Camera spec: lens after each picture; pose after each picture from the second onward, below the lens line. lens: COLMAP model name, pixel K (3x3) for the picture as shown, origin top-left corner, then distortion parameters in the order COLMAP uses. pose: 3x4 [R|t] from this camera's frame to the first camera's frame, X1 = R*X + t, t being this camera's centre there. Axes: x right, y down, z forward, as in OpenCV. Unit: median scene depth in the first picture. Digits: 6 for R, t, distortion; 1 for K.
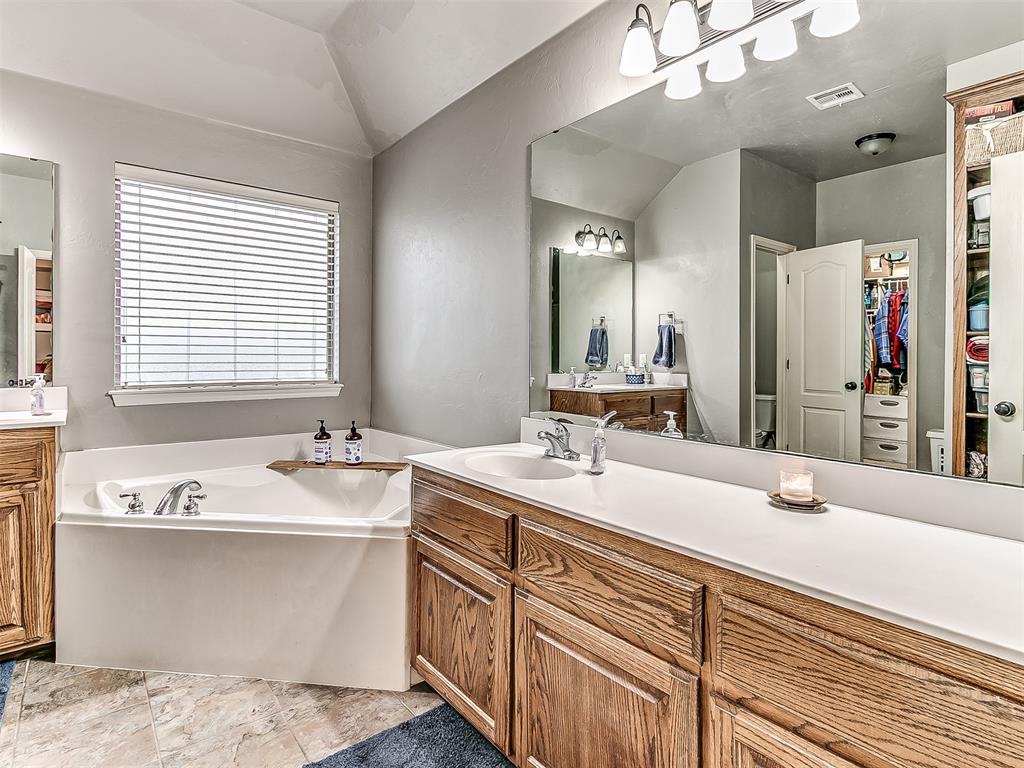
lens RADIAL K [[542.0, 0, 512.0], [0, 542.0, 384.0], [0, 0, 1]] dist [0.003515, -0.000735]
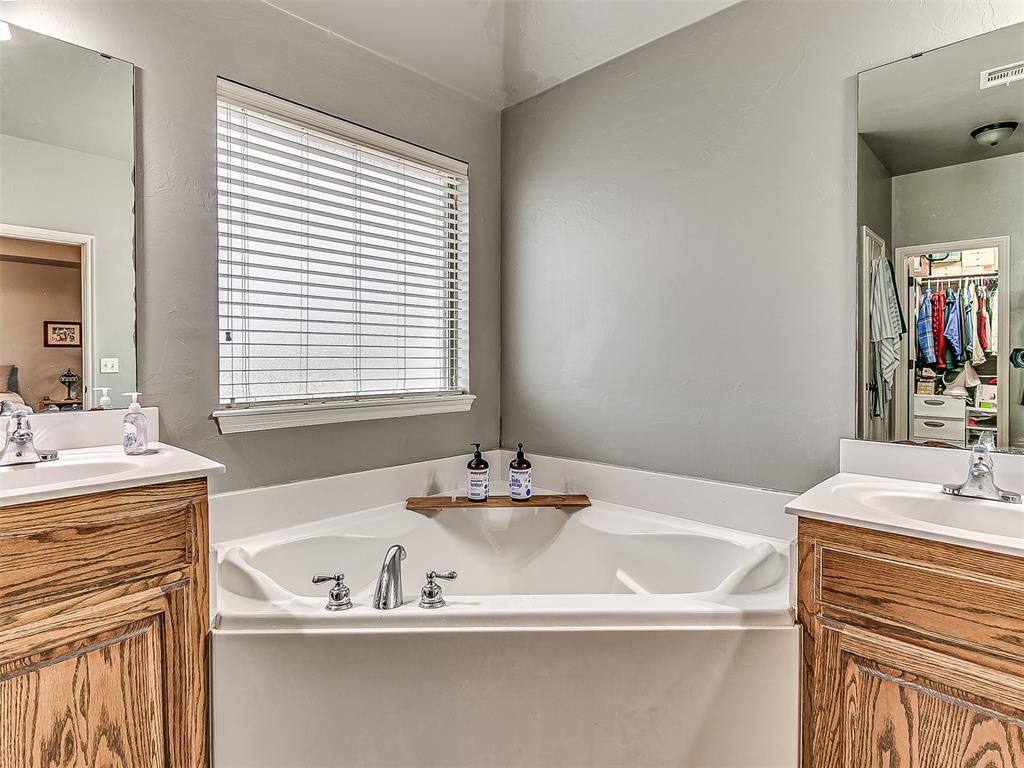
lens RADIAL K [[542.0, 0, 512.0], [0, 542.0, 384.0], [0, 0, 1]] dist [0.003515, -0.000735]
pose [[0.989939, -0.011128, 0.141055, -0.489641], [0.011257, 0.999937, -0.000112, -0.019309], [-0.141045, 0.001699, 0.990002, 0.285536]]
